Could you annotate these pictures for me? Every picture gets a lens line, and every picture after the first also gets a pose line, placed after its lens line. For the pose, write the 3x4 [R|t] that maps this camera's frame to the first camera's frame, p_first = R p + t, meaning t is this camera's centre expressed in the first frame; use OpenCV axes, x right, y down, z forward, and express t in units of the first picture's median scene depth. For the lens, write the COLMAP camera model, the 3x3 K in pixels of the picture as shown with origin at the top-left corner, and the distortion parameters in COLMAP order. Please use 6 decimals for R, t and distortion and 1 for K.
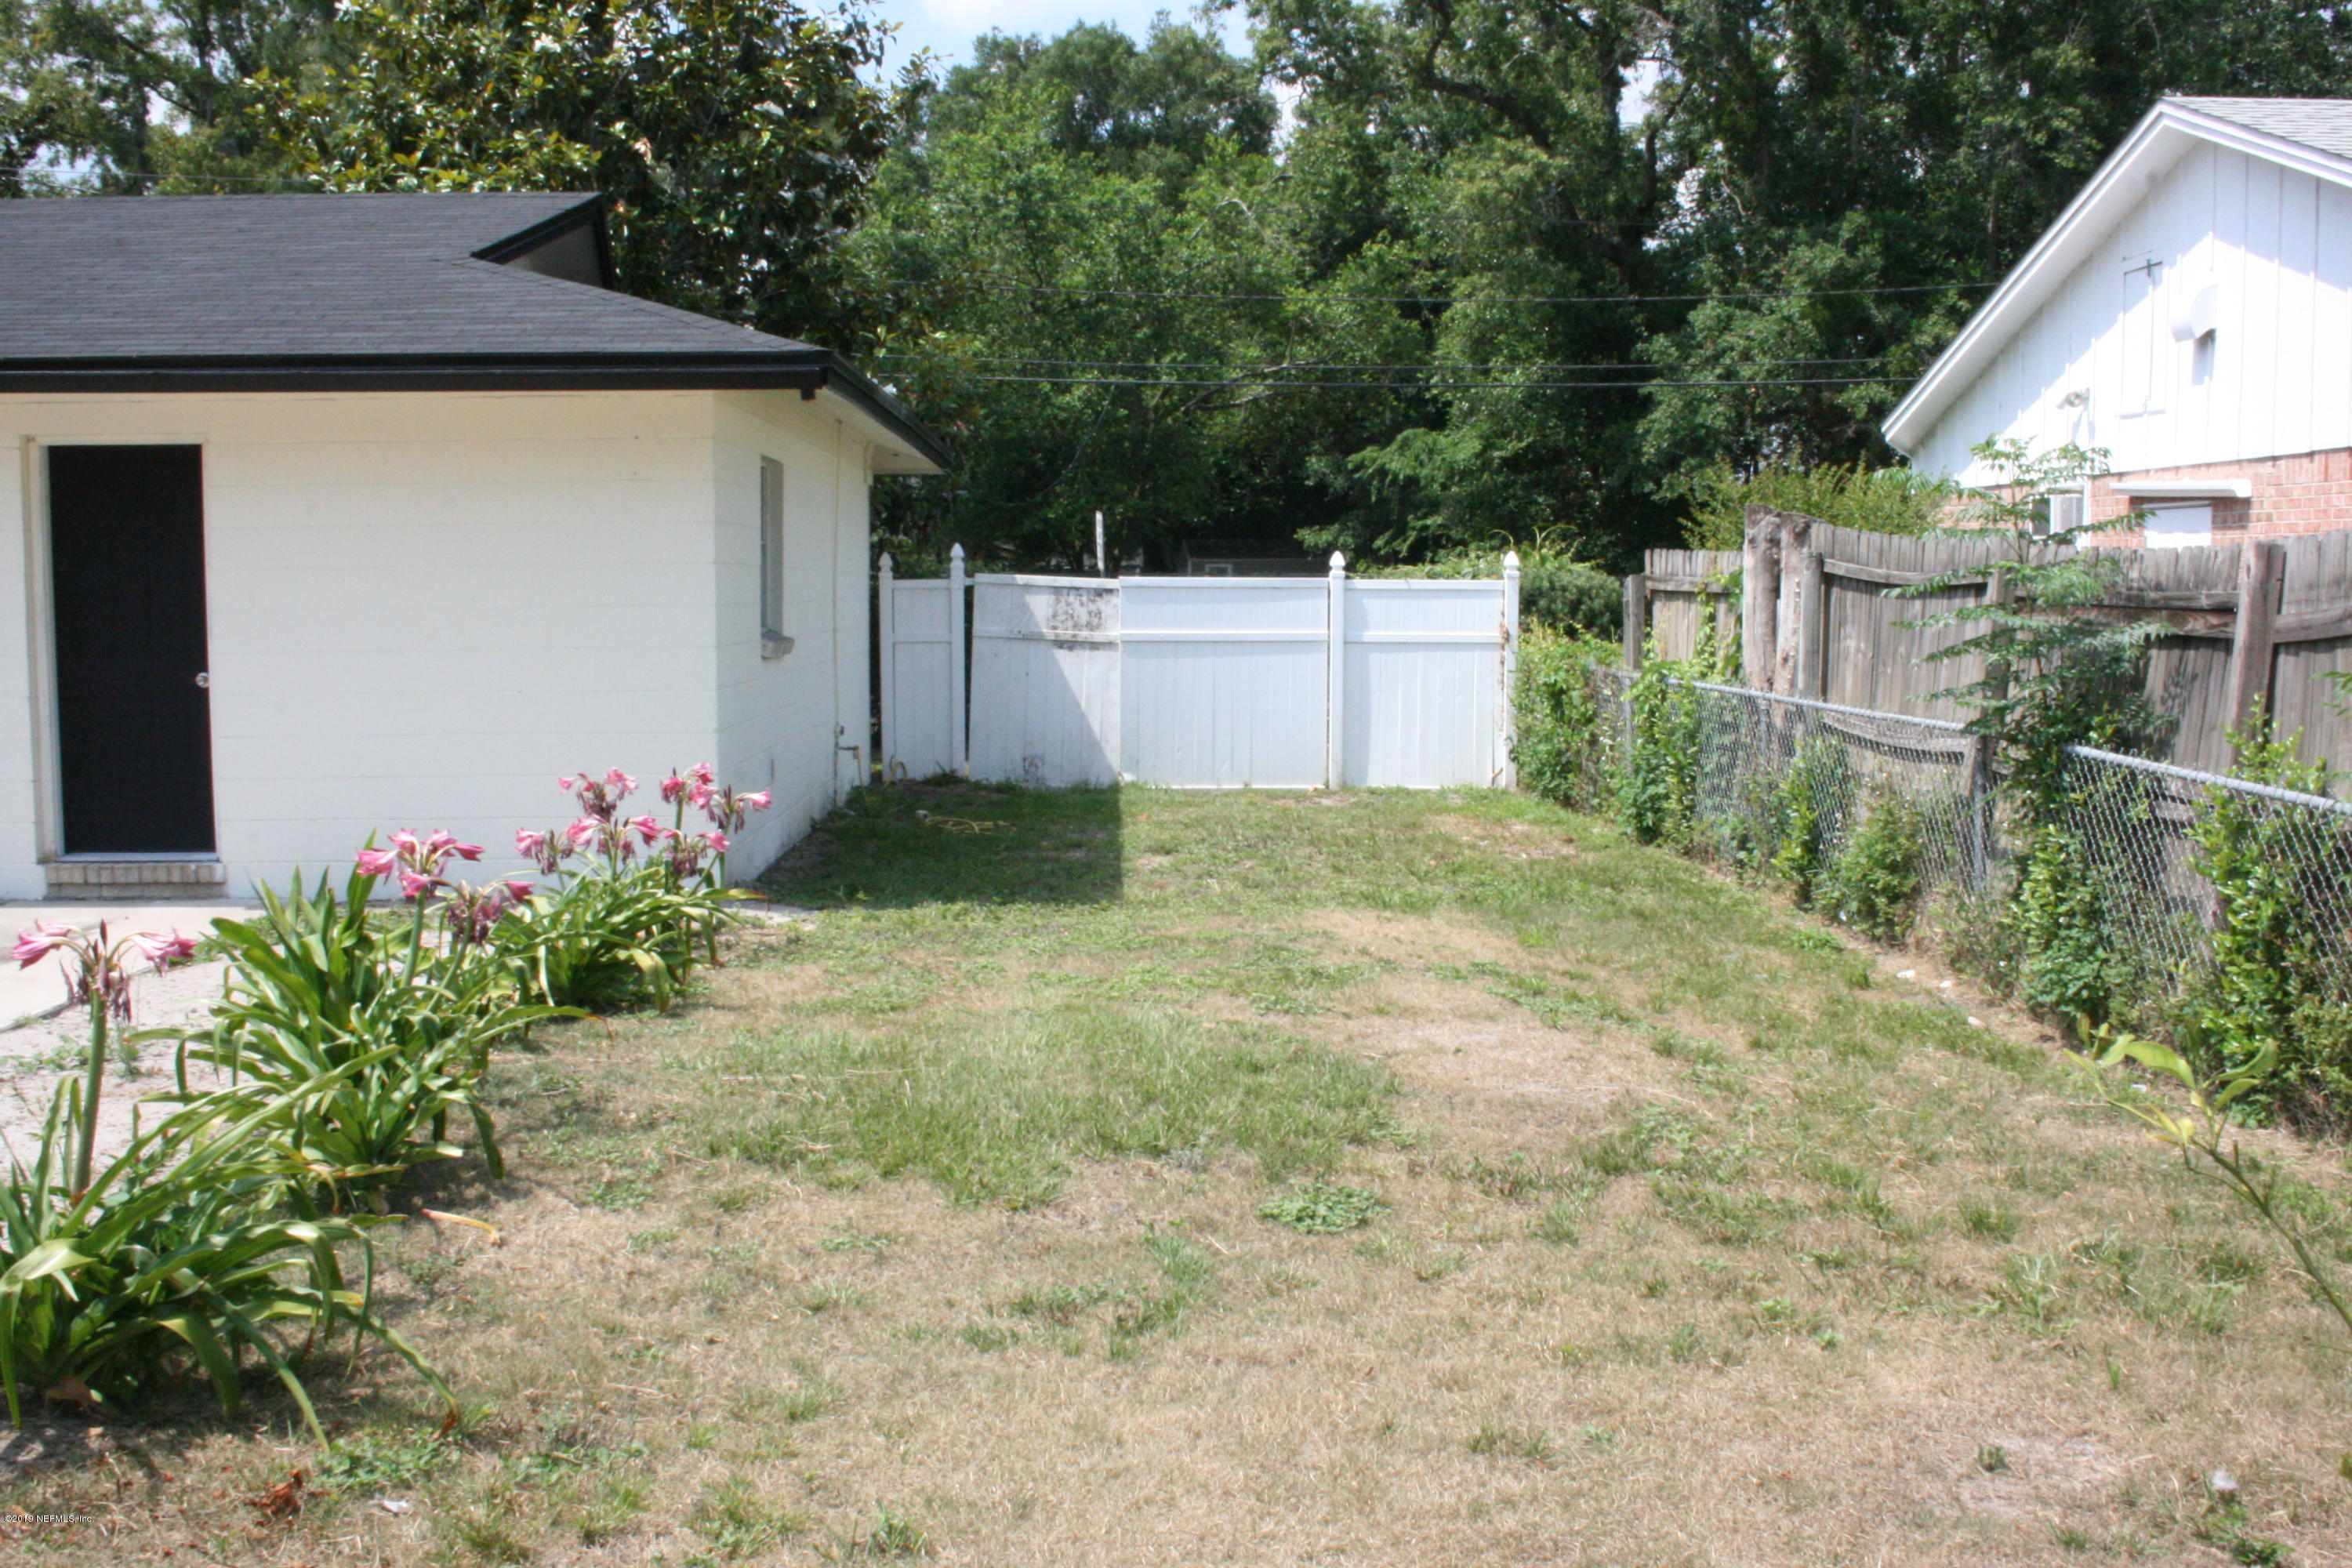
lens RADIAL K [[2458.0, 0, 1176.0], [0, 2458.0, 784.0], [0, 0, 1]] dist [-0.098999, 0.123205]
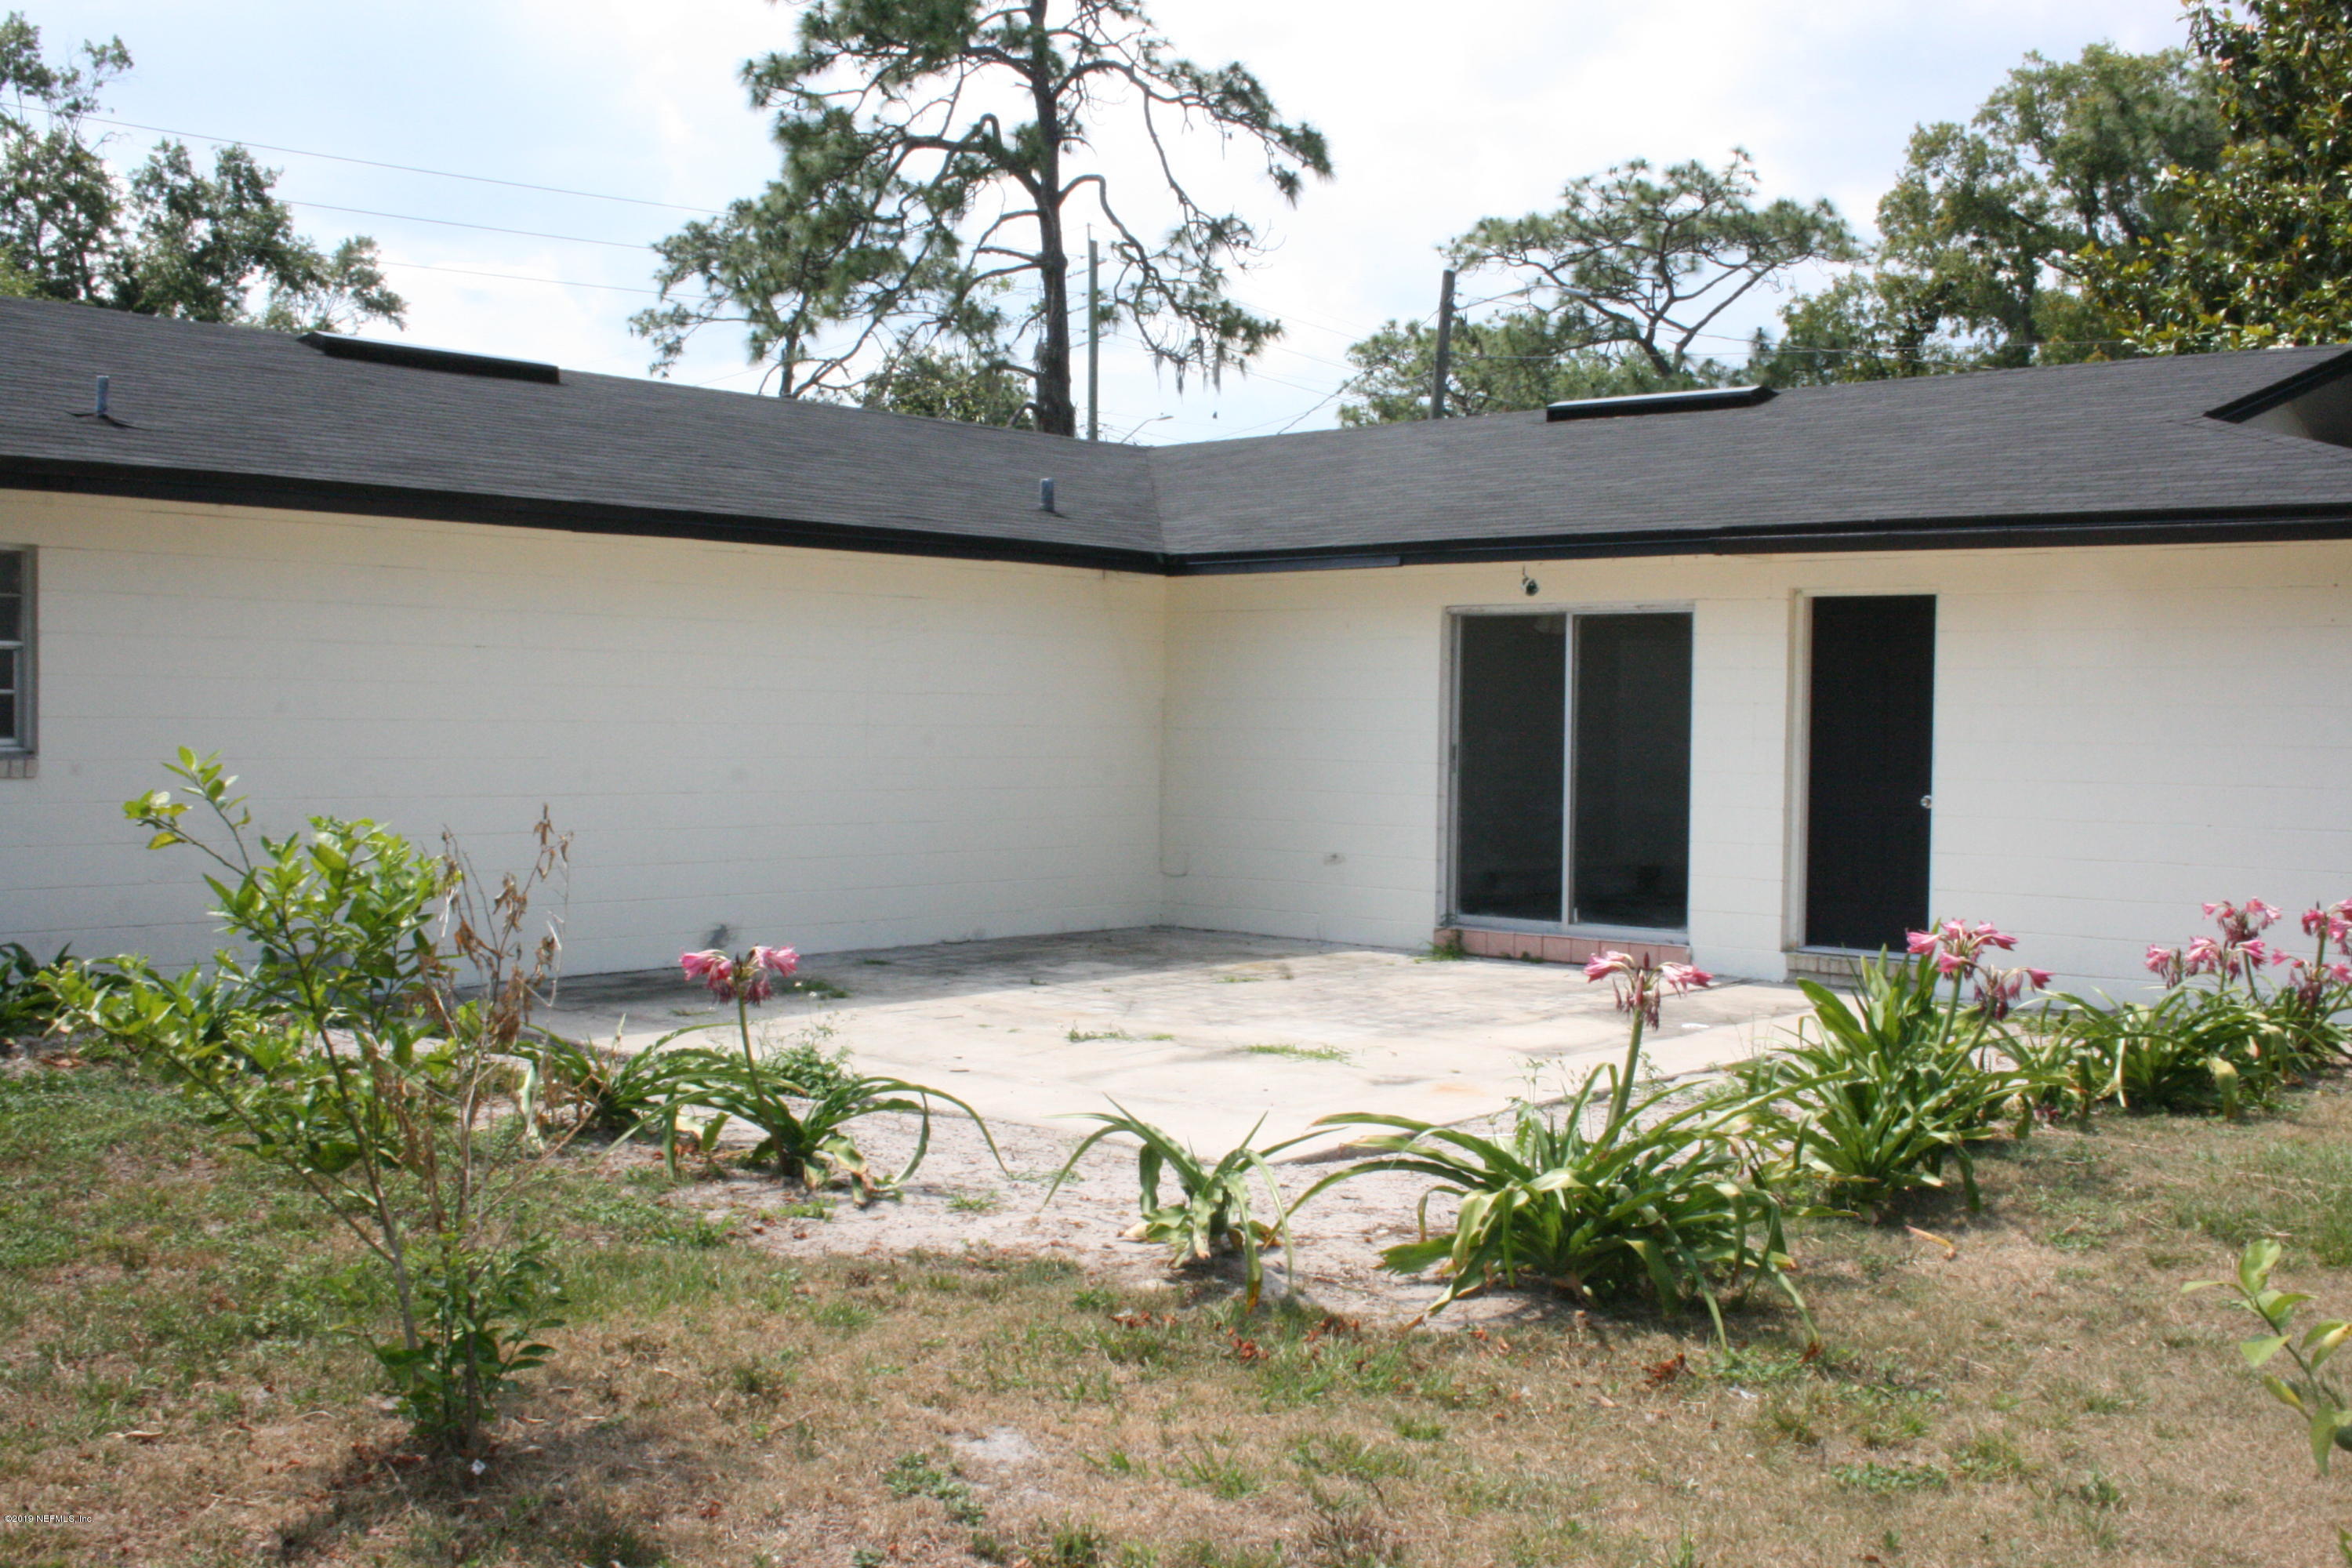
lens RADIAL K [[2458.0, 0, 1176.0], [0, 2458.0, 784.0], [0, 0, 1]] dist [-0.098999, 0.123205]
pose [[0.732429, 0.036263, -0.679877, 0.116554], [-0.076889, 0.996598, -0.029676, 0.009766], [0.676488, 0.074010, 0.732725, -0.072088]]
